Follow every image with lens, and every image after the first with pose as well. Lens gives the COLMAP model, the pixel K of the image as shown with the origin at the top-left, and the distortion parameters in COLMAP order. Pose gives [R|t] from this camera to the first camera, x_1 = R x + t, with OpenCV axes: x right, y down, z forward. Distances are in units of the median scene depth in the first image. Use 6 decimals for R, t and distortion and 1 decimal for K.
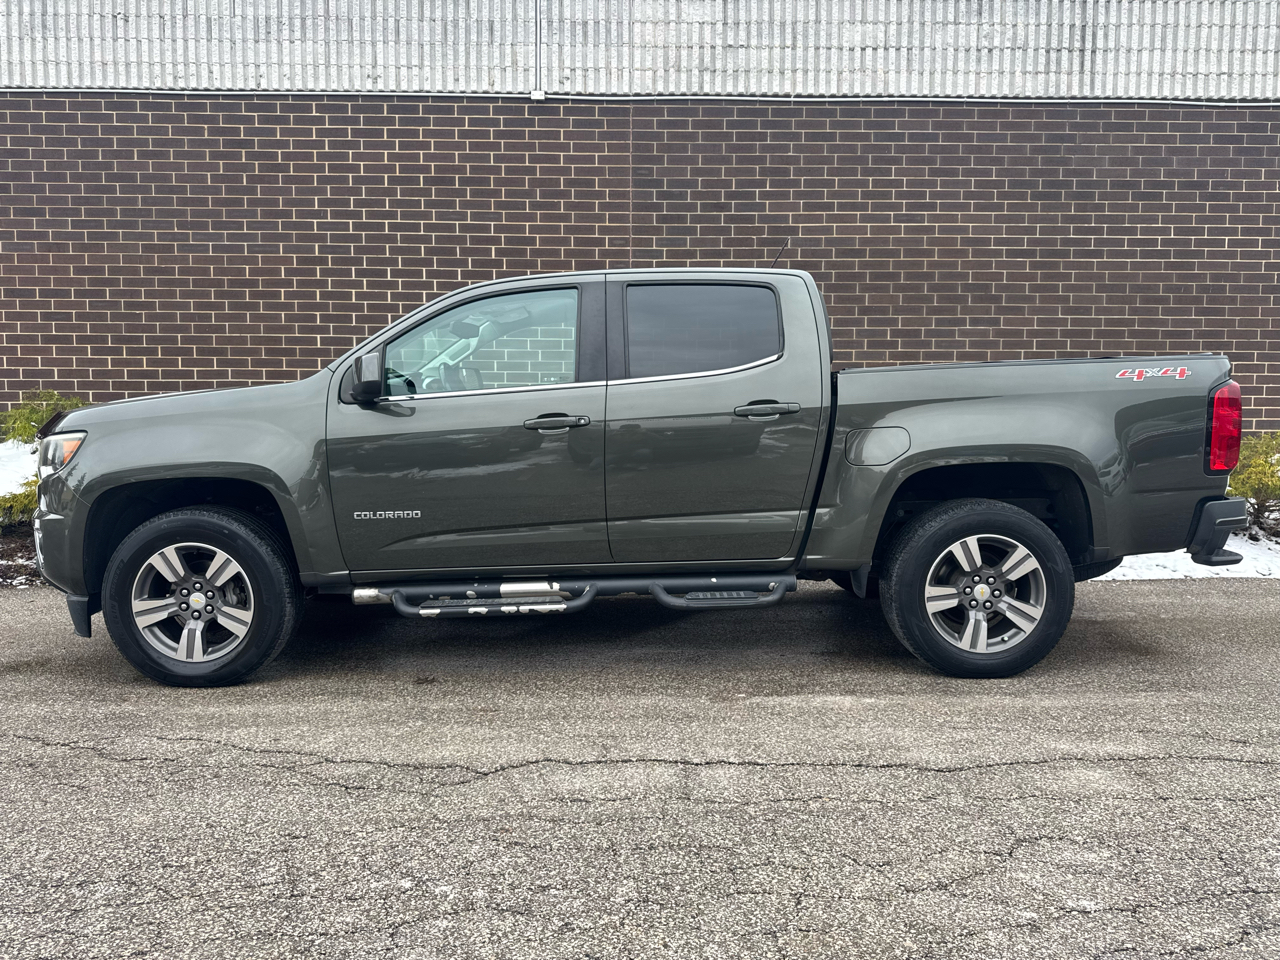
lens RADIAL K [[904.8, 0, 645.0], [0, 904.8, 487.9], [0, 0, 1]] dist [0.021434, -0.021171]
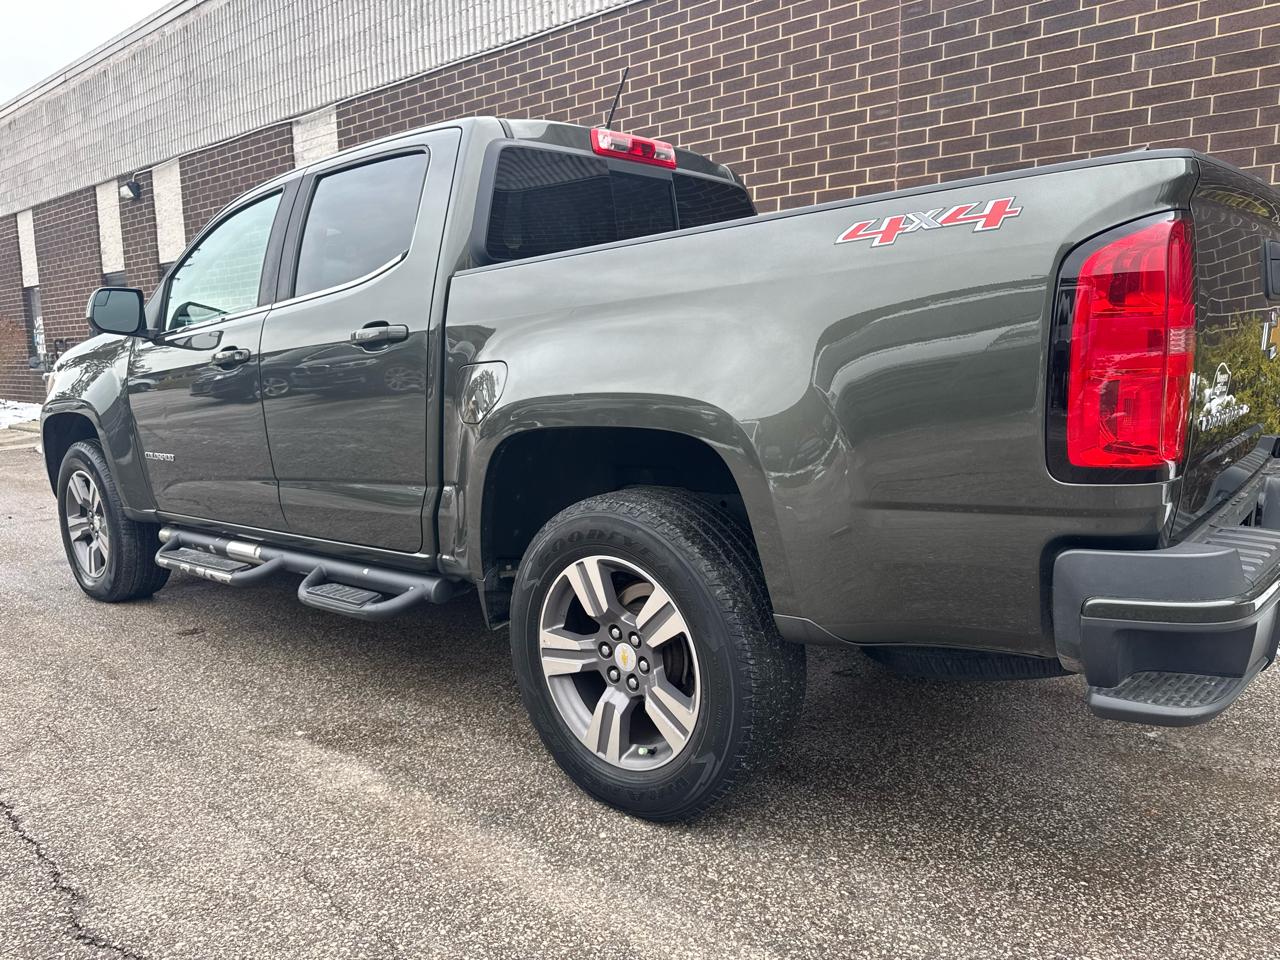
lens RADIAL K [[904.8, 0, 639.5], [0, 904.8, 479.6], [0, 0, 1]] dist [0.021434, -0.021171]
pose [[0.752209, 0.075199, -0.654620, 0.342764], [-0.031218, 0.996418, 0.078591, -0.017822], [0.658185, -0.038681, 0.751862, 0.278551]]
